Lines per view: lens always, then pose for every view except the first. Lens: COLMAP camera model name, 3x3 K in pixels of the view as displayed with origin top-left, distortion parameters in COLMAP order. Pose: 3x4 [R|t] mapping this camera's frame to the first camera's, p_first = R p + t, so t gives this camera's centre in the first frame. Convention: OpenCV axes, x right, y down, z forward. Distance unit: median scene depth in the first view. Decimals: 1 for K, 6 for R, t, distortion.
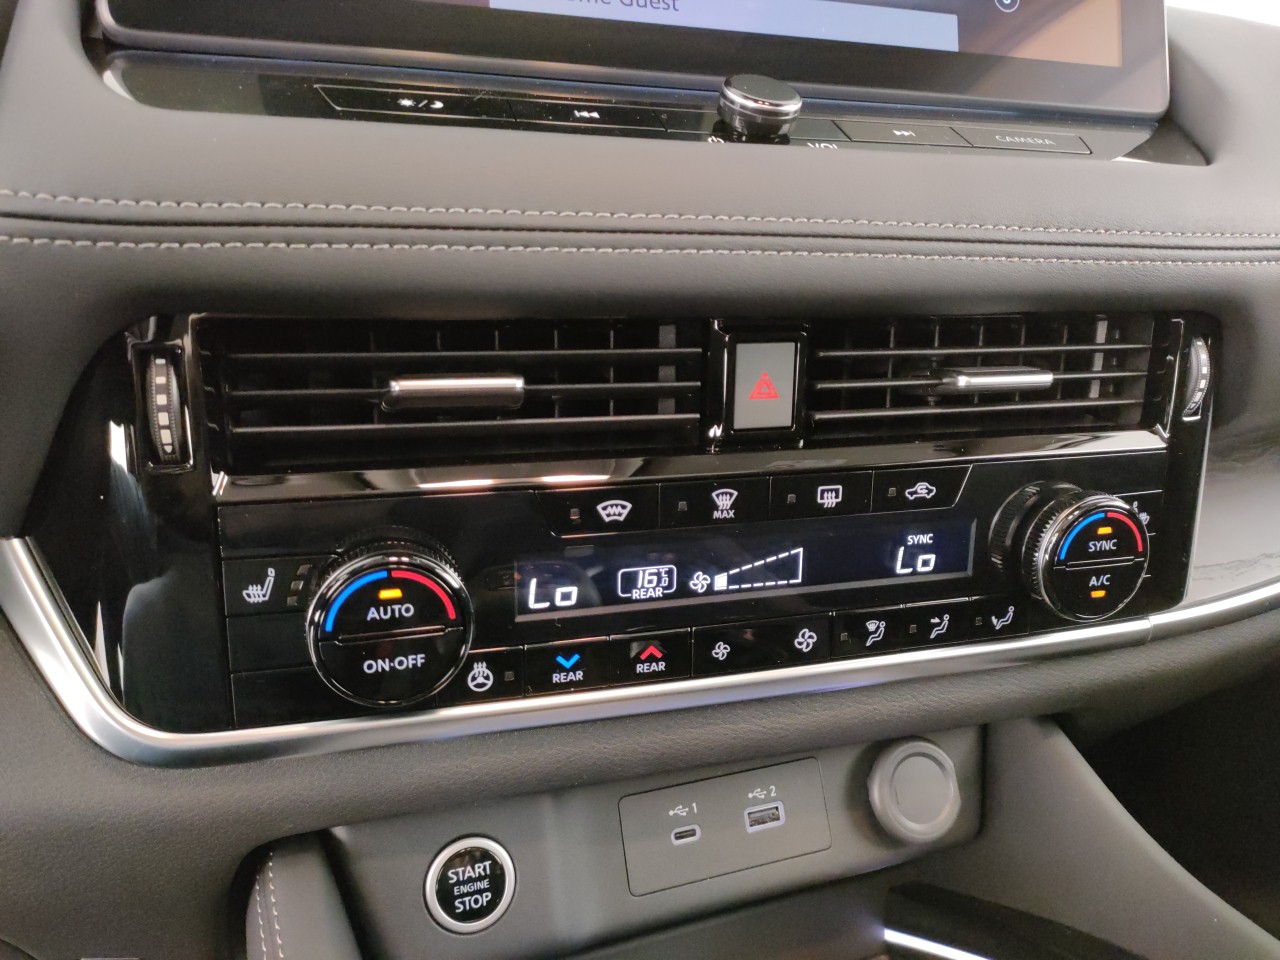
lens RADIAL K [[946.9, 0, 642.3], [0, 946.9, 479.5], [0, 0, 1]] dist [0.004071, -0.000437]
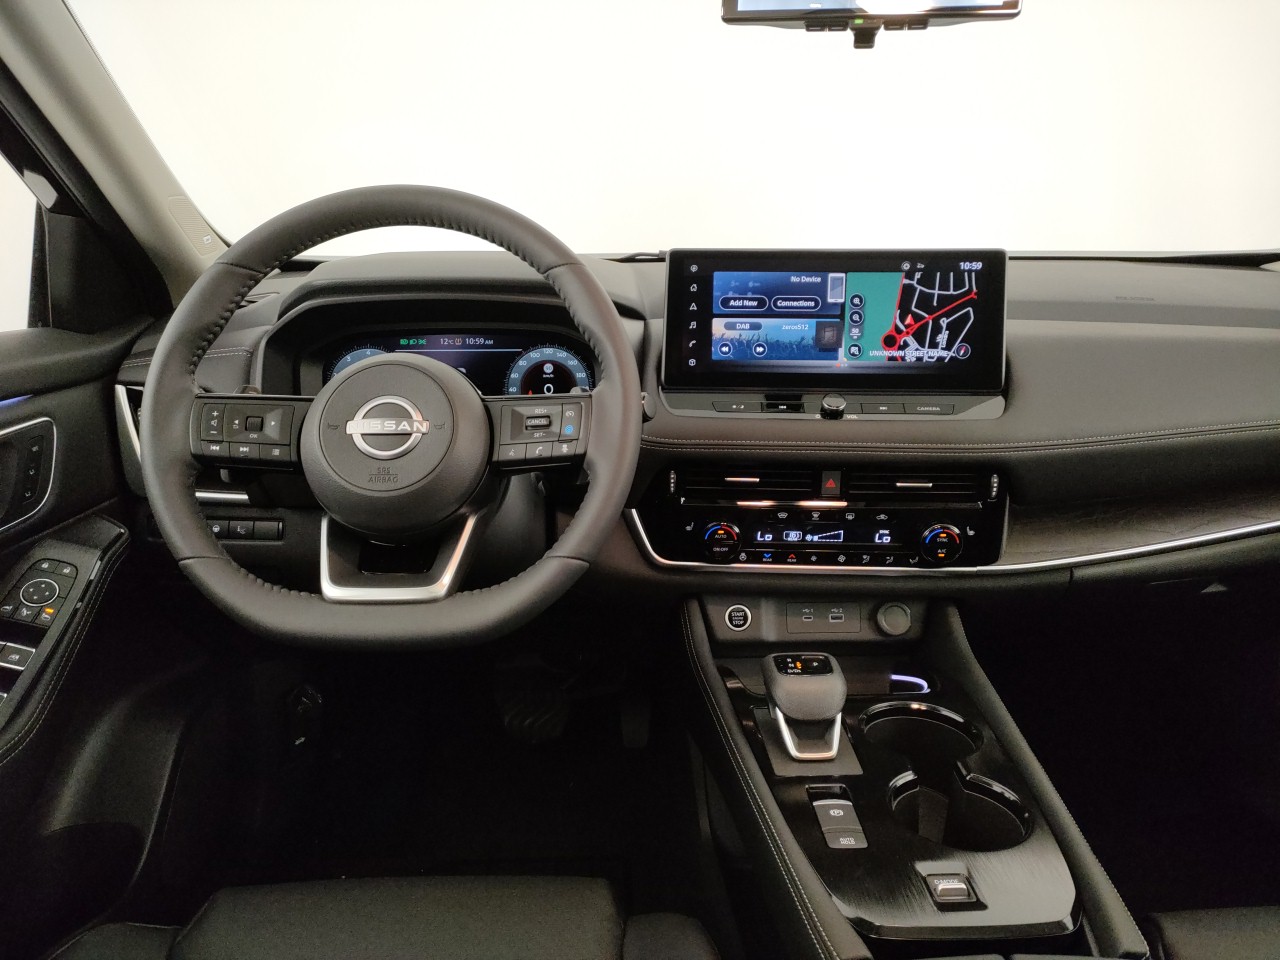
lens RADIAL K [[946.9, 0, 639.3], [0, 946.9, 477.6], [0, 0, 1]] dist [0.004071, -0.000437]
pose [[0.934840, 0.085016, -0.344740, 0.642035], [-0.062891, 0.995207, 0.074883, -0.321573], [0.349454, -0.048323, 0.935707, -2.376010]]
